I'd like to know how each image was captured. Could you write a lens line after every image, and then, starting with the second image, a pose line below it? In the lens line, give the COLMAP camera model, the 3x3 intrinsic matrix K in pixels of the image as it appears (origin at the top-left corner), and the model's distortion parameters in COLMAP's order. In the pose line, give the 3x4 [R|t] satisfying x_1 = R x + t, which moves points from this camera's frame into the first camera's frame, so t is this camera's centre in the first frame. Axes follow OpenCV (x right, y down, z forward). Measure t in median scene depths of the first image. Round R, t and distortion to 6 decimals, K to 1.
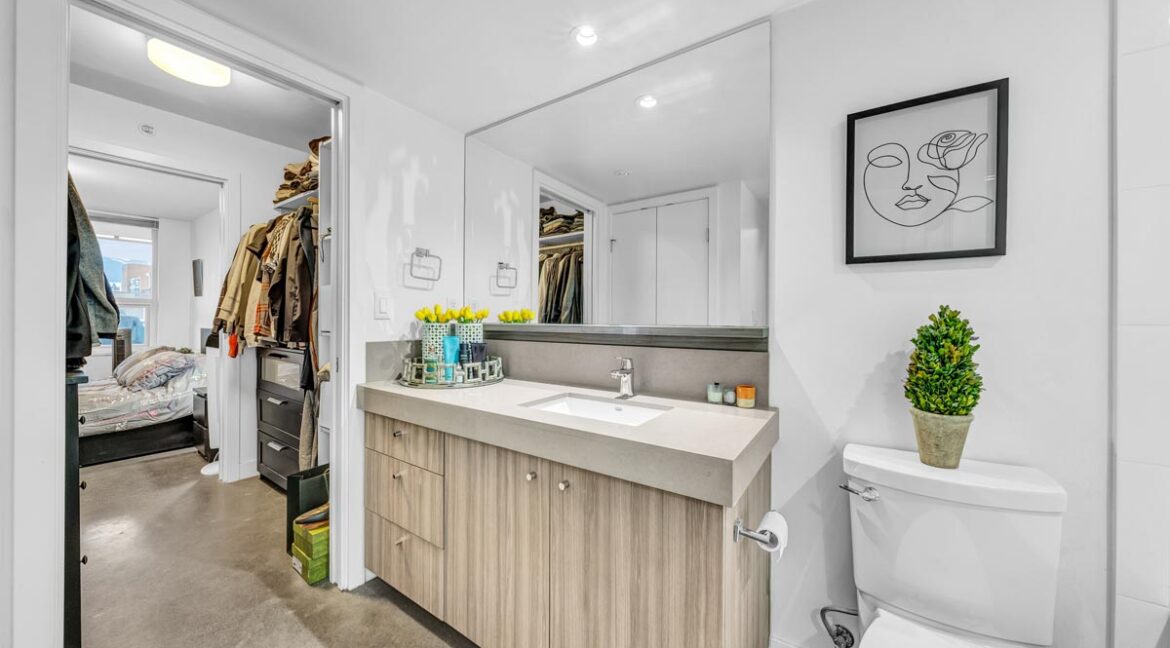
lens RADIAL K [[404.4, 0, 588.3], [0, 404.4, 314.8], [0, 0, 1]] dist [-0.003167, -0.000113]
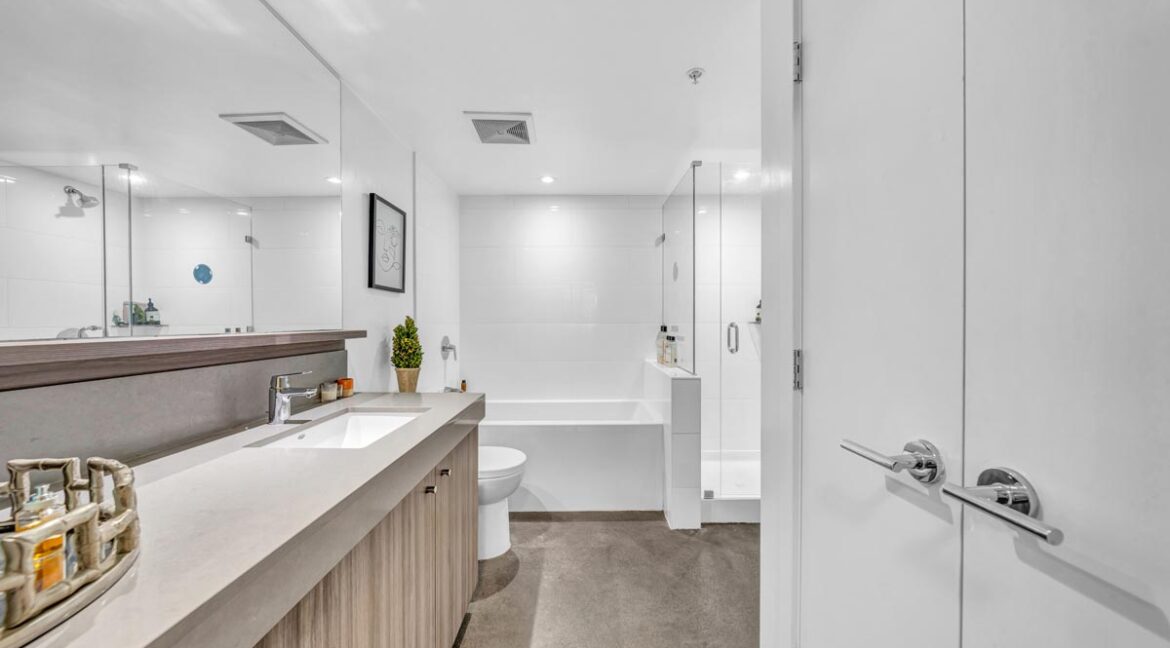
lens RADIAL K [[397.5, 0, 583.3], [0, 397.5, 320.6], [0, 0, 1]] dist [-0.002824, -0.000044]
pose [[-0.574543, 0.003585, 0.818466, -1.081311], [0.000778, 0.999992, -0.003834, 0.007968], [-0.818474, -0.001566, -0.574542, 1.214559]]
